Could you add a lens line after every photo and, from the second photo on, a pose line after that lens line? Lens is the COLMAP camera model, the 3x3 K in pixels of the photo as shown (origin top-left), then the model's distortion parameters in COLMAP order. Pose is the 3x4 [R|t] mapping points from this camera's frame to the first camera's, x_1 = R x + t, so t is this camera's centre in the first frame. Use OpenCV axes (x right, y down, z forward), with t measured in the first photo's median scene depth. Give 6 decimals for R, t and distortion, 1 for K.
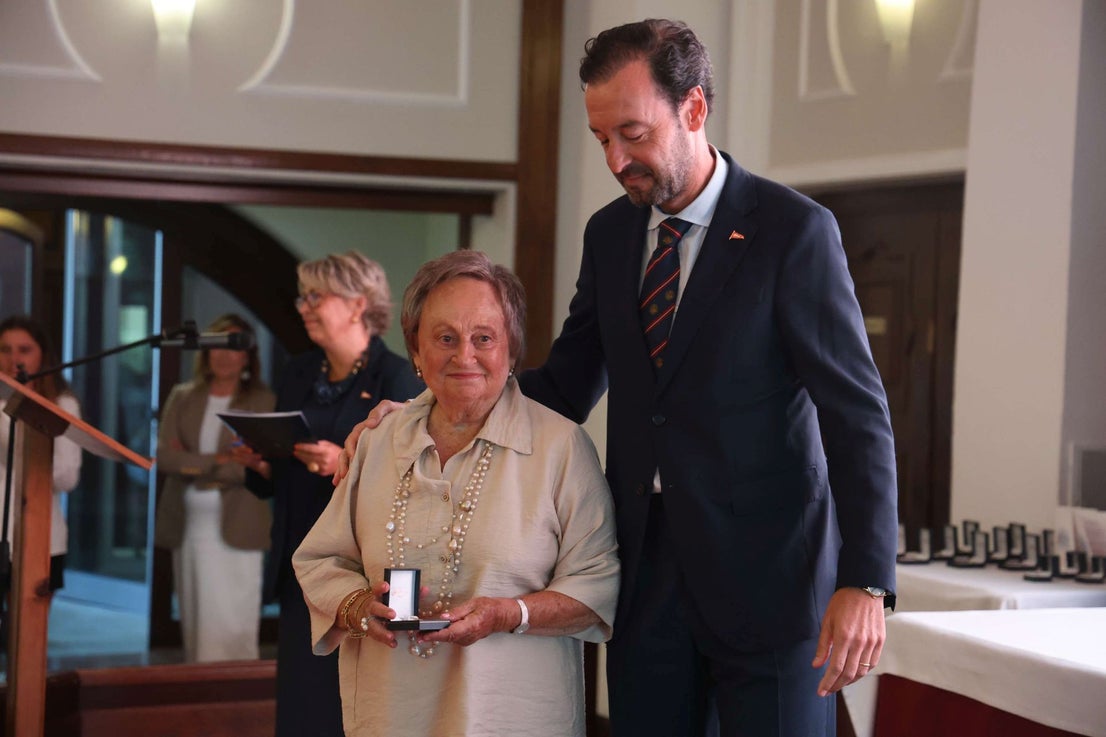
lens RADIAL K [[1821.4, 0, 575.7], [0, 1821.4, 356.5], [0, 0, 1]] dist [0.194153, 0.109380]
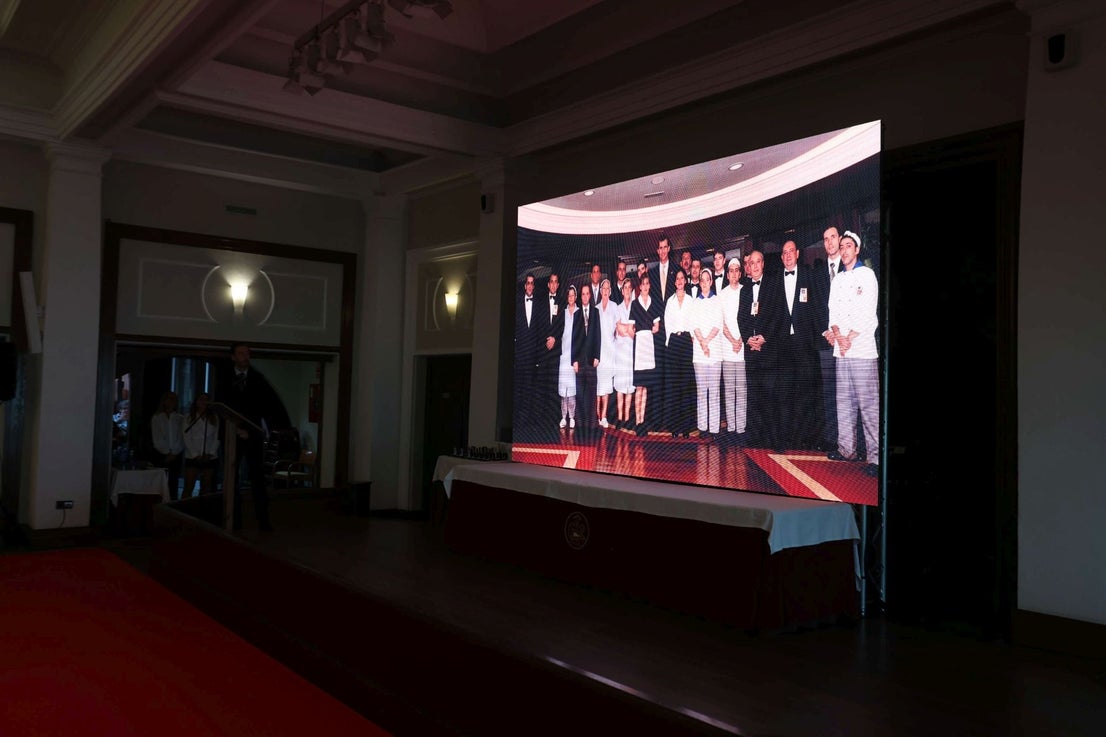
lens RADIAL K [[918.0, 0, 553.0], [0, 918.0, 368.5], [0, 0, 1]] dist [-0.000797, 0.000303]
pose [[0.949623, 0.004613, 0.313360, -0.208739], [0.013031, 0.998446, -0.054189, 0.033171], [-0.313123, 0.055543, 0.948087, -0.795790]]
